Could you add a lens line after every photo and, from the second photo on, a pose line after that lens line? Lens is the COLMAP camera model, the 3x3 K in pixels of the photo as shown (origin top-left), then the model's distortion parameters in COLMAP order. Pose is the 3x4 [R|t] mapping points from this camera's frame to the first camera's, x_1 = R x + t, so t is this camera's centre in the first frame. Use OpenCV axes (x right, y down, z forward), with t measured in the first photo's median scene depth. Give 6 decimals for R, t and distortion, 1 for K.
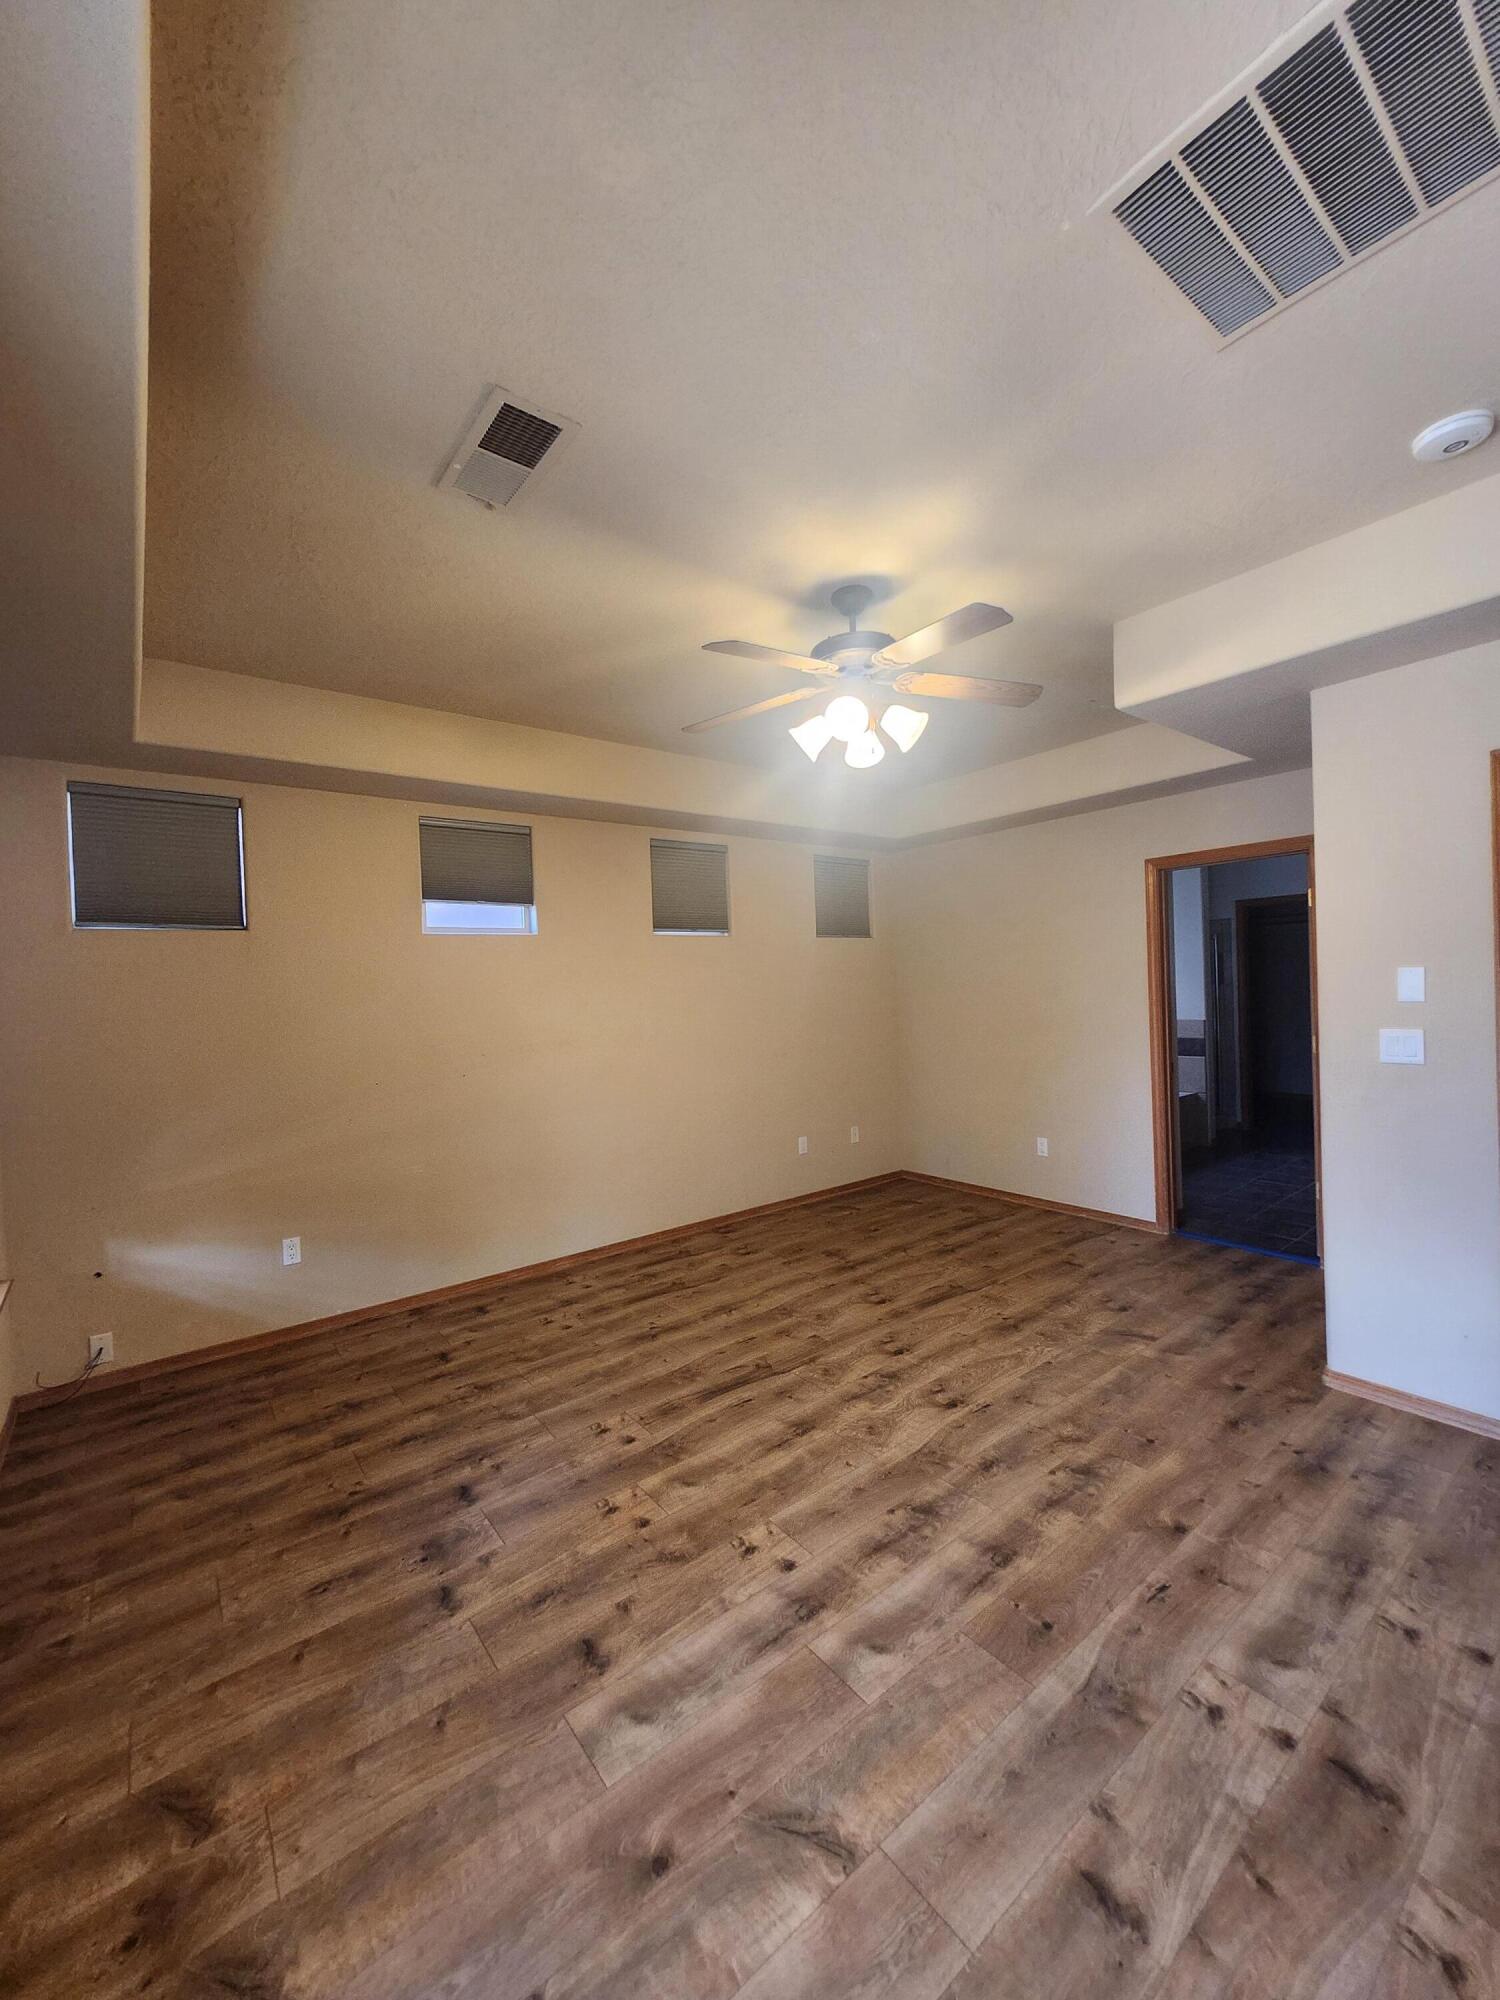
lens RADIAL K [[786.7, 0, 758.3], [0, 786.7, 995.2], [0, 0, 1]] dist [-0.003168, 0.001933]
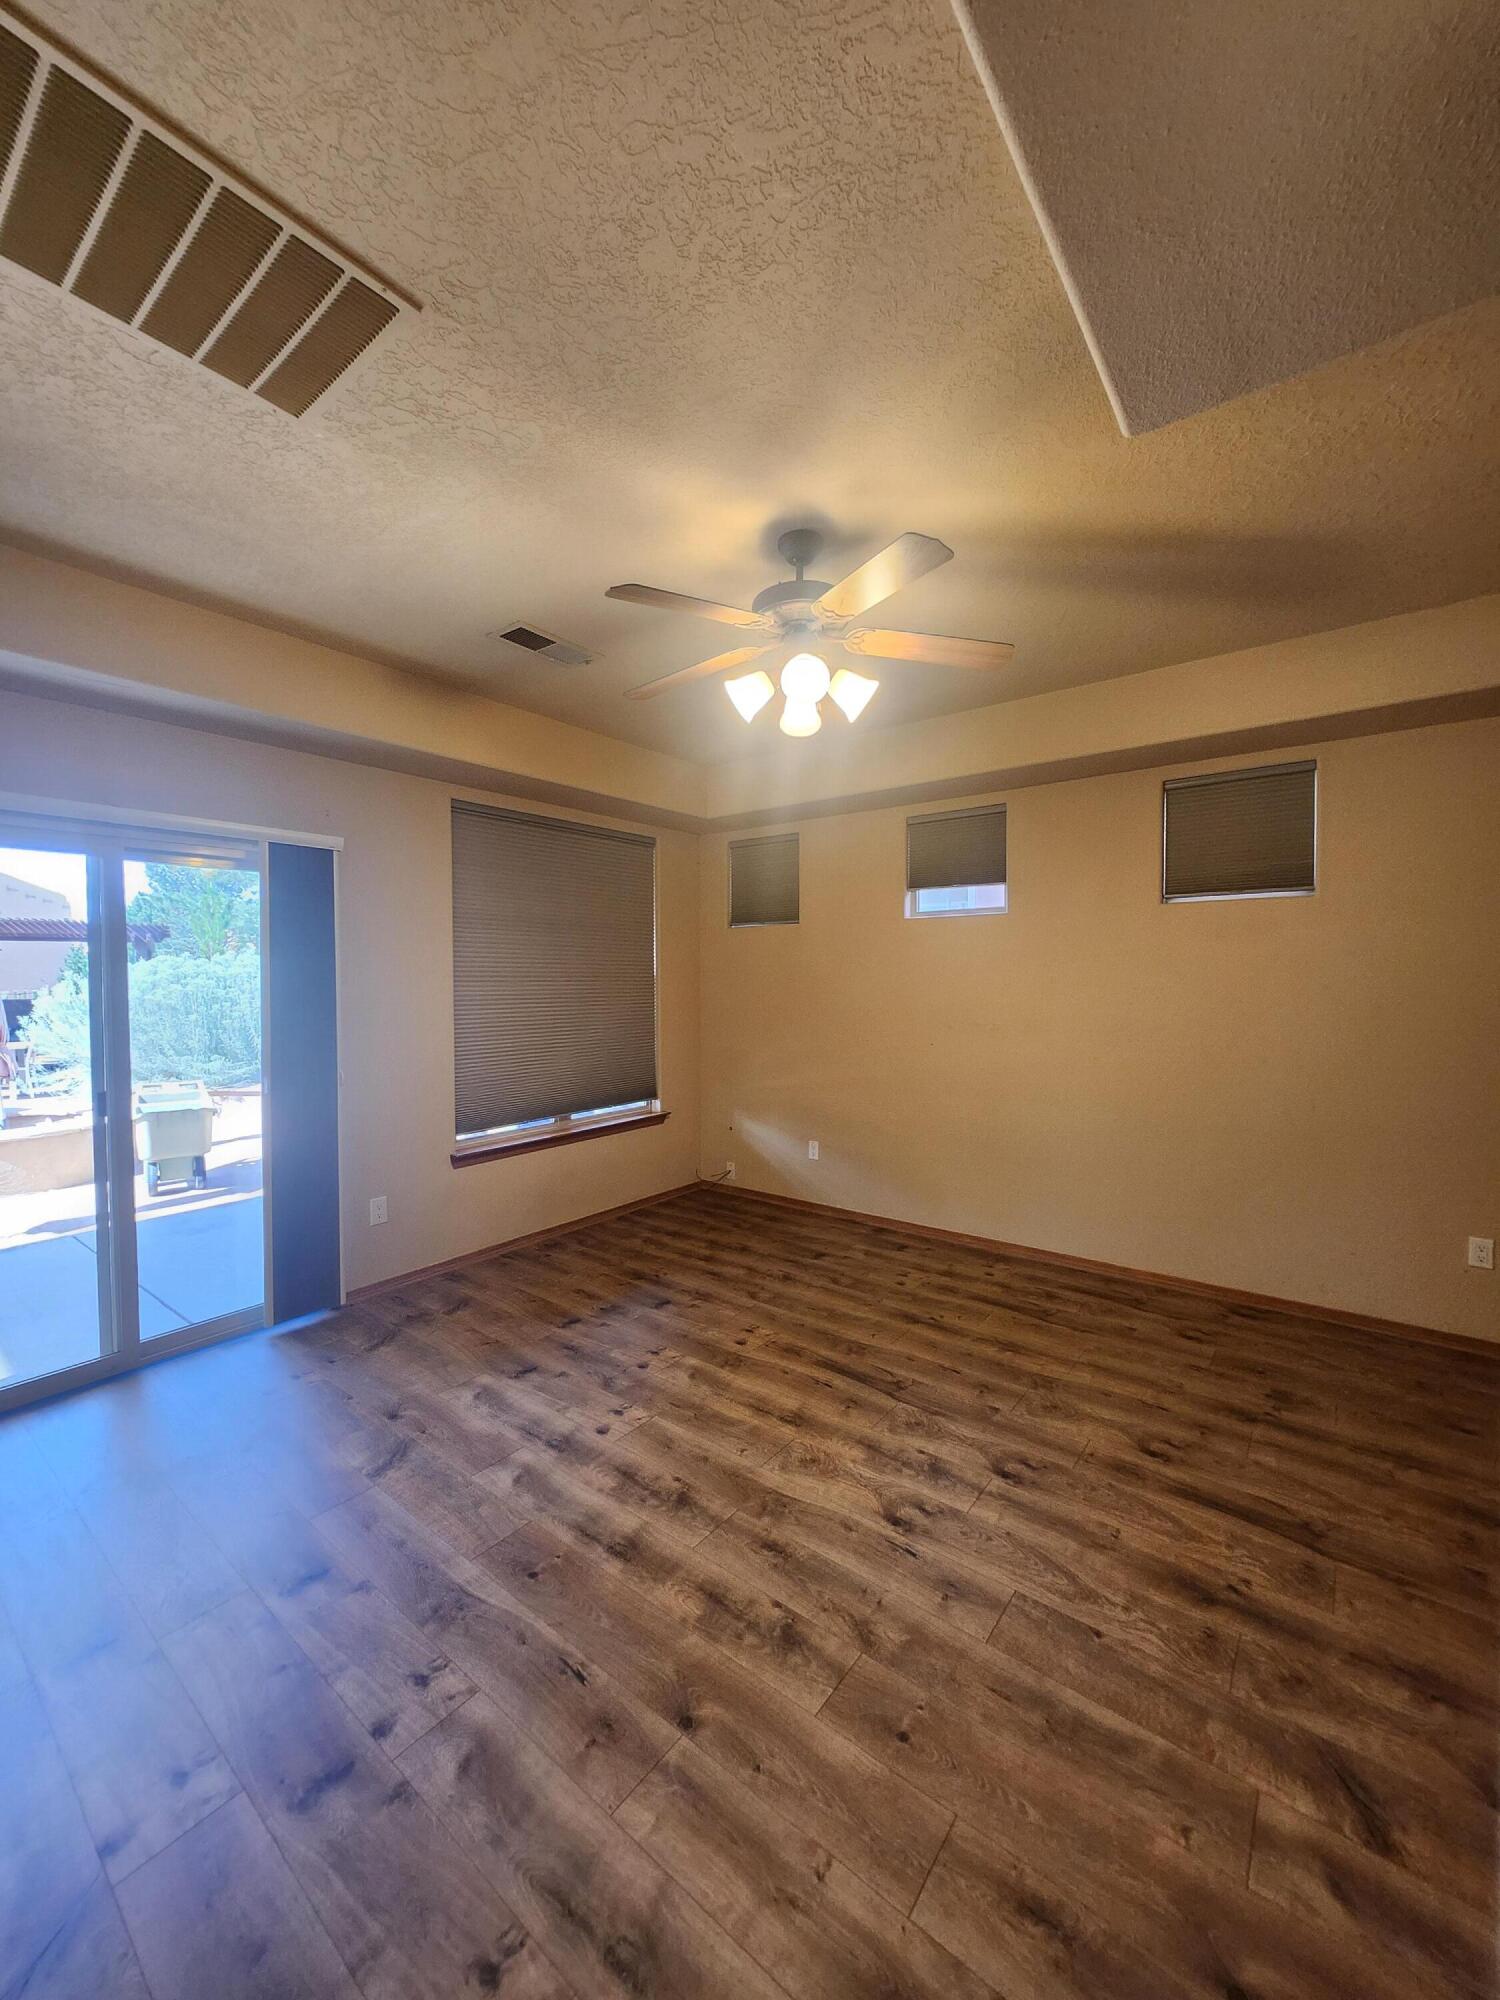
lens RADIAL K [[786.7, 0, 710.2], [0, 786.7, 994.8], [0, 0, 1]] dist [-0.003168, 0.001933]
pose [[0.219786, 0.056728, -0.973897, 0.985945], [-0.015065, 0.998386, 0.054754, -0.037484], [0.975432, 0.002638, 0.220286, 0.689415]]
